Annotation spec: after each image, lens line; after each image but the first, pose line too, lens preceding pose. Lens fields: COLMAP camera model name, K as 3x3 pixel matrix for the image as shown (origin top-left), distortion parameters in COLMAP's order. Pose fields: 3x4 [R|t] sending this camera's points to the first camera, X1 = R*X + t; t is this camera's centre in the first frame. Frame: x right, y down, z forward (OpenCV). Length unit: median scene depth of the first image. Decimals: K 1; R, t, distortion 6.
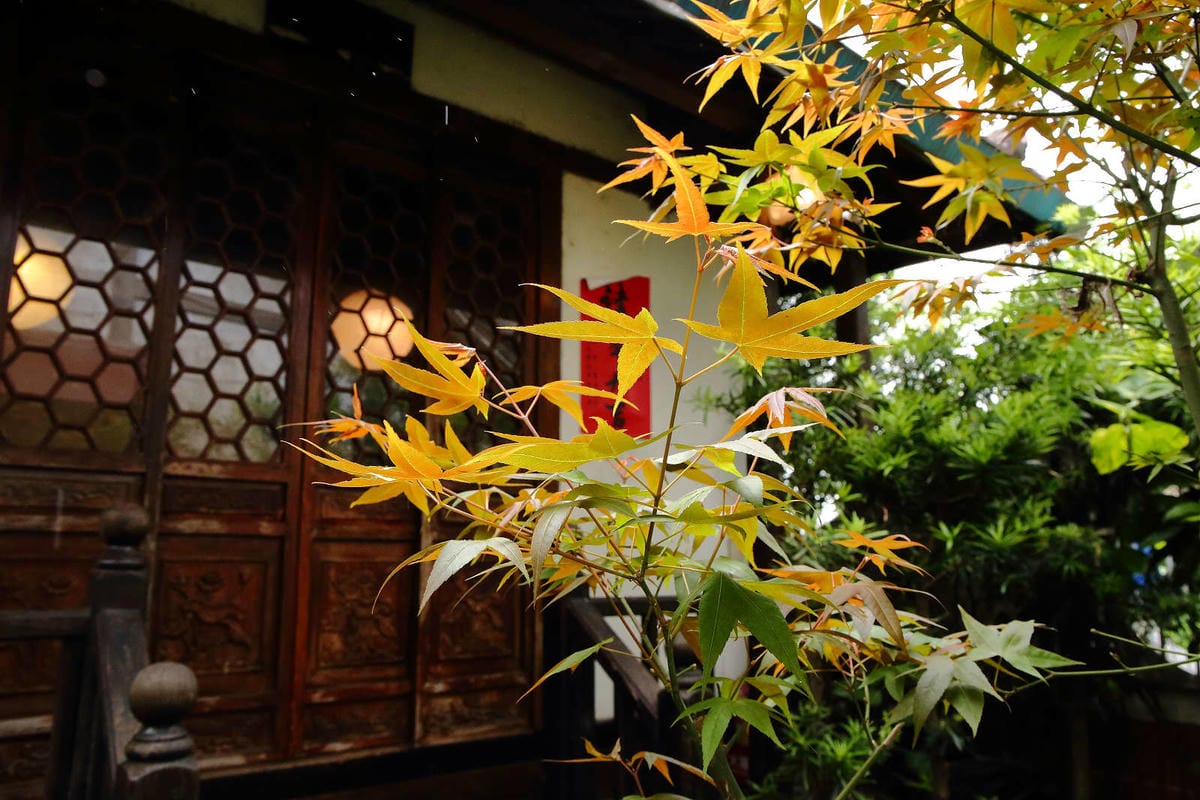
lens RADIAL K [[858.0, 0, 600.0], [0, 858.0, 400.0], [0, 0, 1]] dist [-0.085694, 0.064537]
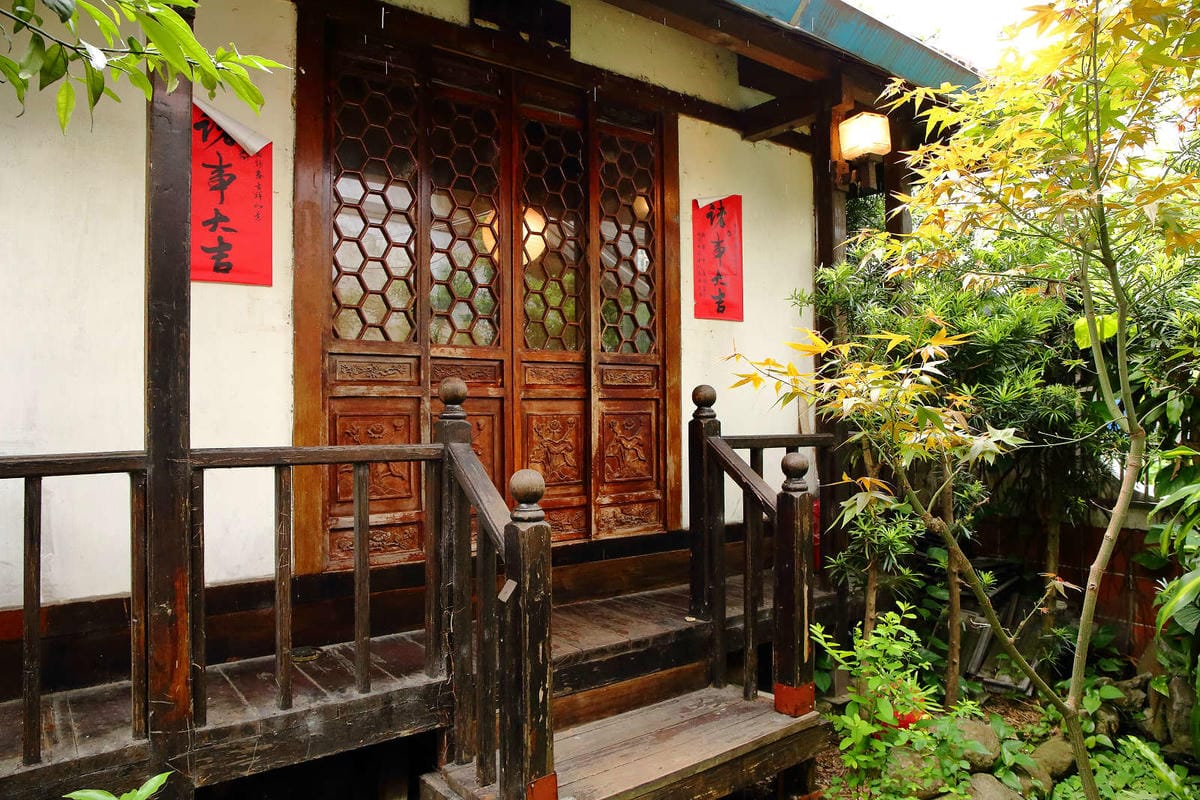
lens RADIAL K [[812.1, 0, 600.0], [0, 812.1, 400.0], [0, 0, 1]] dist [-0.111121, 0.084082]
pose [[0.999383, -0.008502, -0.034080, -0.157527], [0.014011, 0.986225, 0.164813, -0.055866], [0.032210, -0.165189, 0.985736, -0.333293]]
